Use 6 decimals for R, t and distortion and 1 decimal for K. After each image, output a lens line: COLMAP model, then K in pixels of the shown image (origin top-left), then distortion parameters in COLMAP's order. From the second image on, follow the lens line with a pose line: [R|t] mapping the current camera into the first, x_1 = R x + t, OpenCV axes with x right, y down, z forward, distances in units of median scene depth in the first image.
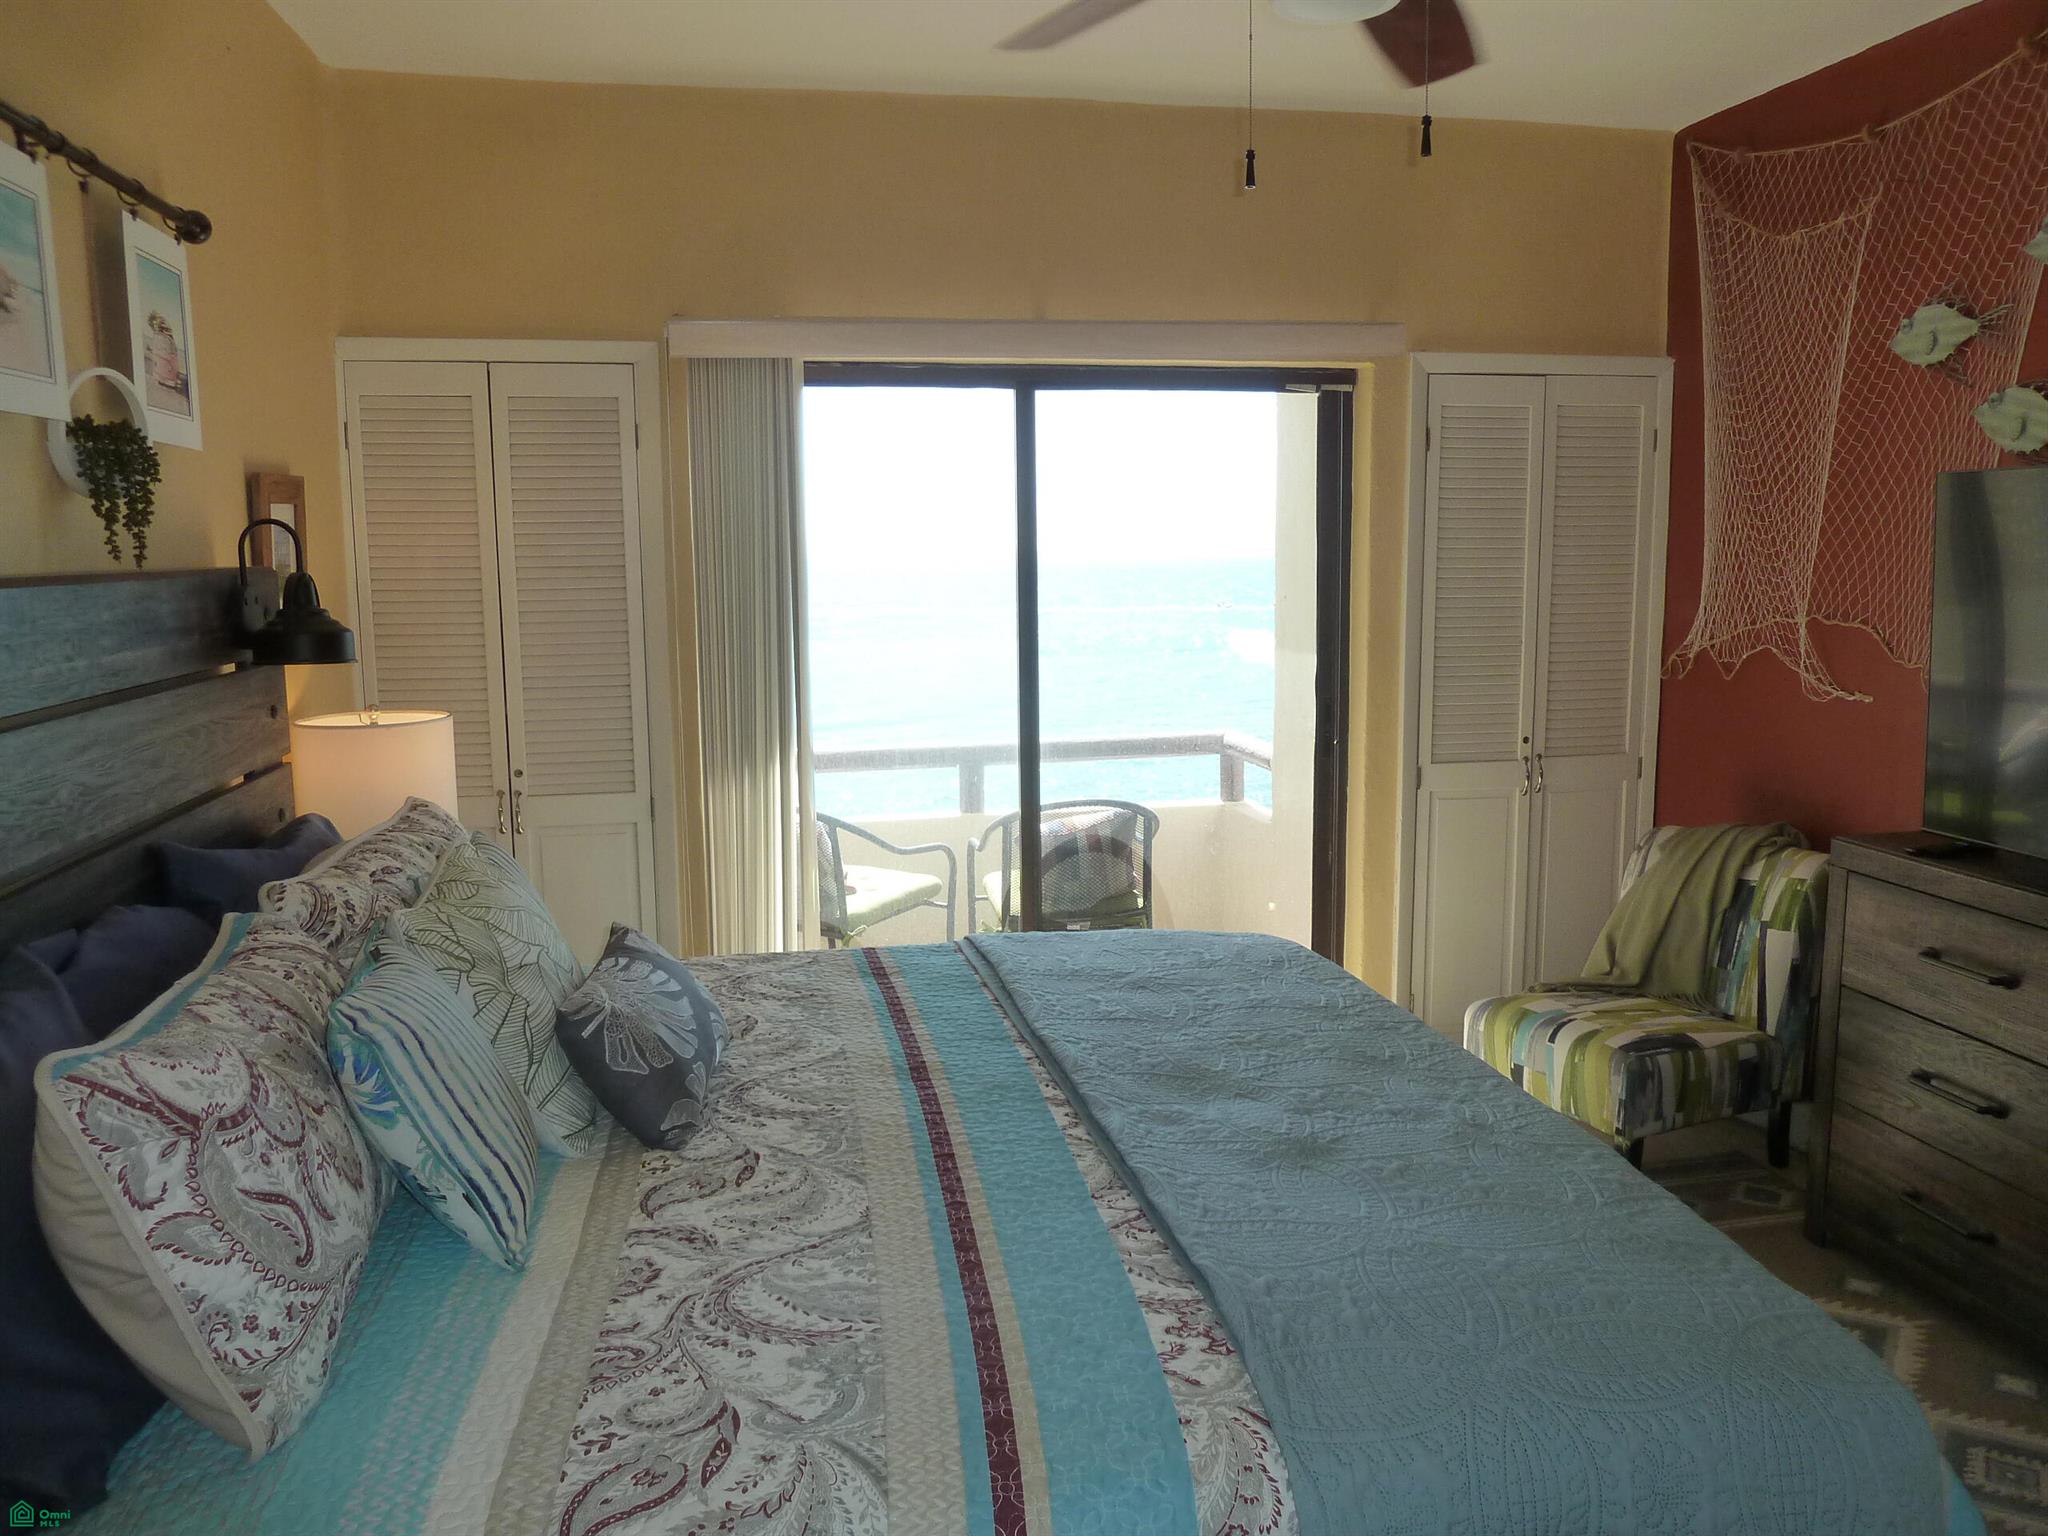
lens RADIAL K [[1520.6, 0, 1026.0], [0, 1520.6, 747.3], [0, 0, 1]] dist [-0.038405, 0.009953]
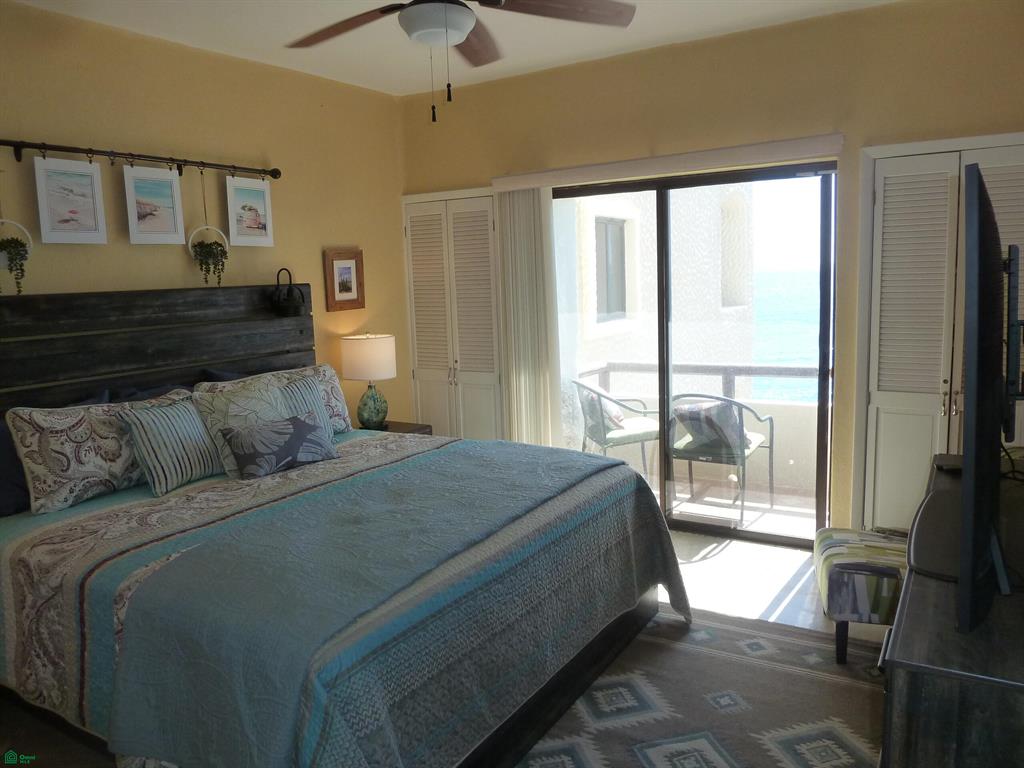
lens RADIAL K [[760.3, 0, 514.6], [0, 760.3, 366.4], [0, 0, 1]] dist [-0.038405, 0.009953]
pose [[0.736331, 0.066569, -0.673339, 0.988472], [-0.061100, 0.997625, 0.031814, -0.034764], [0.673857, 0.017715, 0.738649, 0.210226]]
